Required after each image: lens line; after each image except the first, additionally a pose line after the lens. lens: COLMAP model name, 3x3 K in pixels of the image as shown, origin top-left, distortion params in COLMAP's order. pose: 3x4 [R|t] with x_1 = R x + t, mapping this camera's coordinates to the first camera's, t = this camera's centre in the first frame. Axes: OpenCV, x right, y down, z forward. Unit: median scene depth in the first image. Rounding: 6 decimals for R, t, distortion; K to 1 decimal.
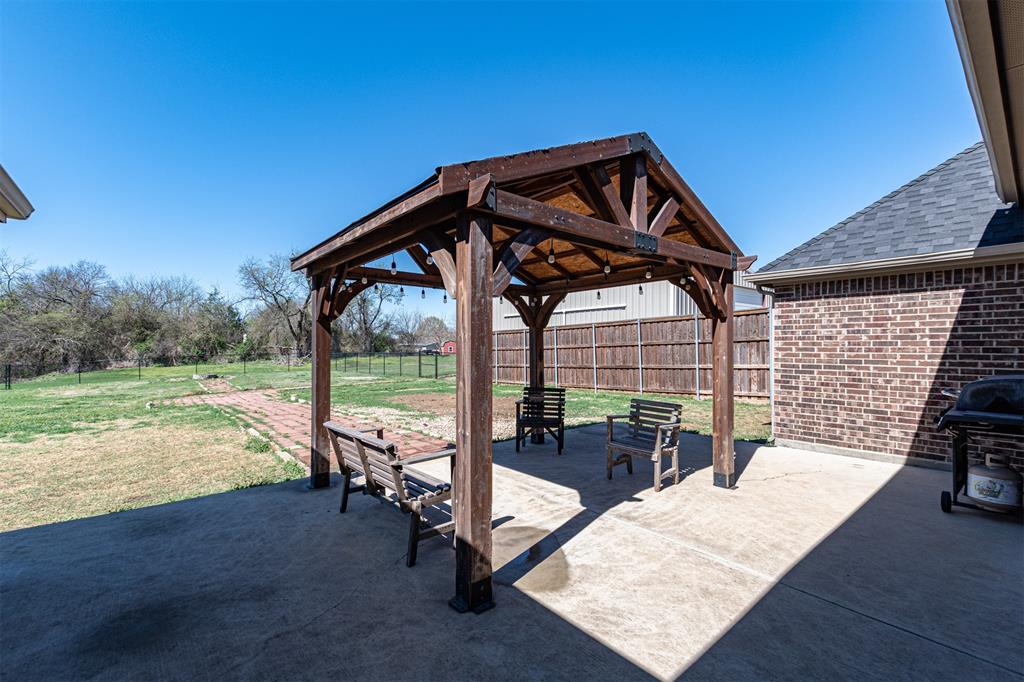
lens RADIAL K [[450.7, 0, 503.4], [0, 450.7, 341.9], [0, 0, 1]] dist [0.007657, -0.003155]
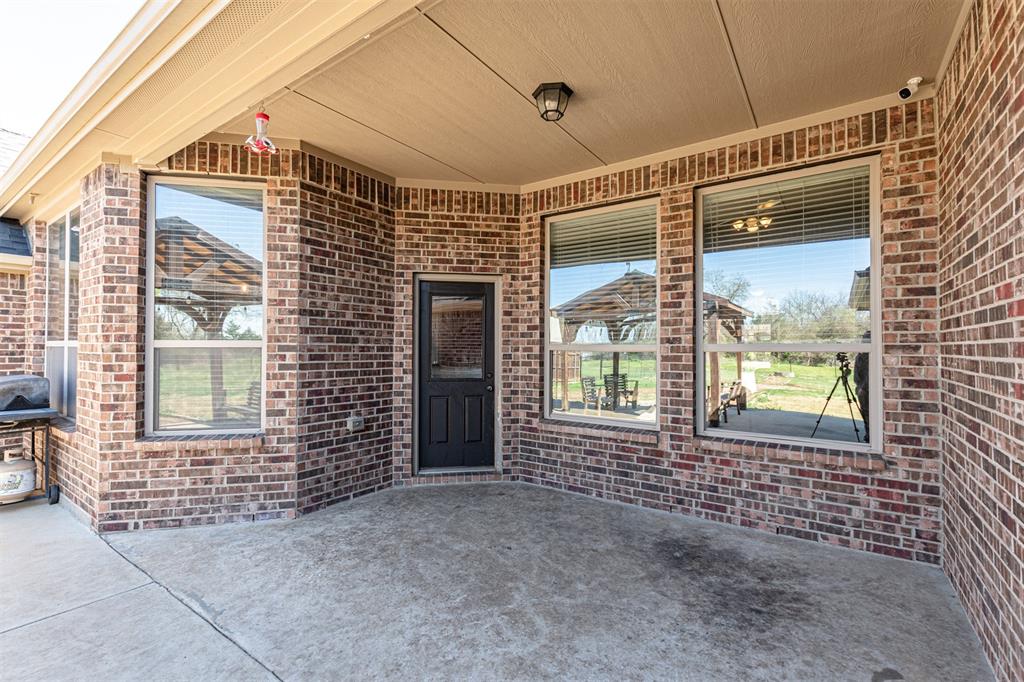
lens RADIAL K [[450.7, 0, 509.9], [0, 450.7, 341.5], [0, 0, 1]] dist [0.007657, -0.003155]
pose [[-0.274232, 0.015039, 0.961546, -0.159488], [-0.007818, 0.999810, -0.017867, 0.000926], [-0.961632, -0.012417, -0.274062, 0.093637]]
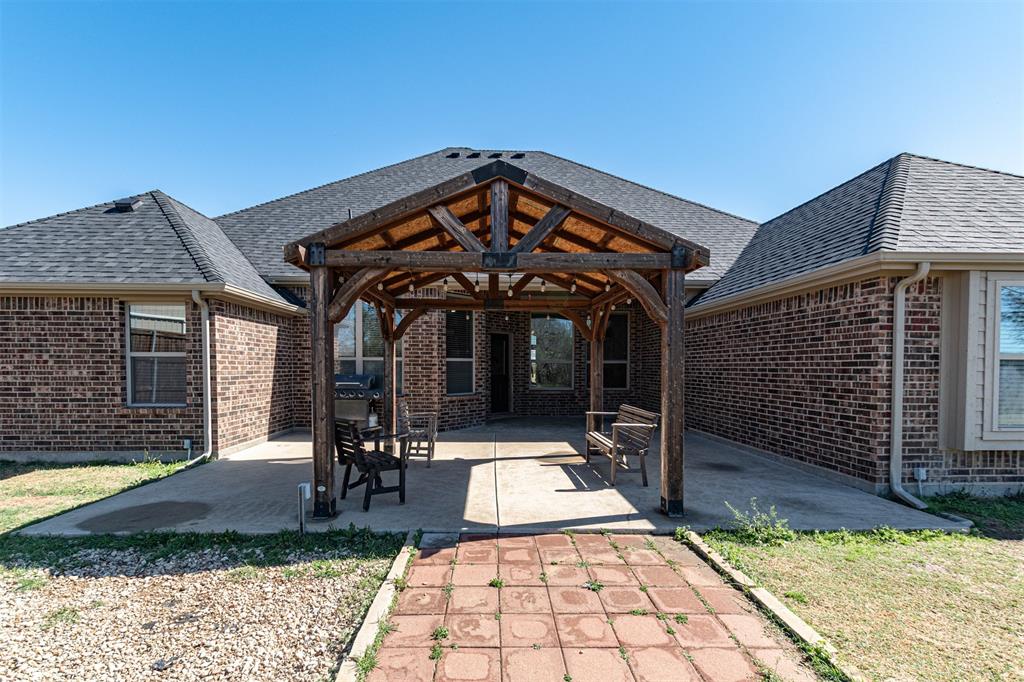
lens RADIAL K [[450.7, 0, 493.5], [0, 450.7, 376.7], [0, 0, 1]] dist [0.007657, -0.003155]
pose [[-0.788913, -0.012694, 0.614374, -0.526207], [-0.003663, 0.999866, 0.015956, 0.031795], [-0.614495, 0.010337, -0.788853, 1.510239]]
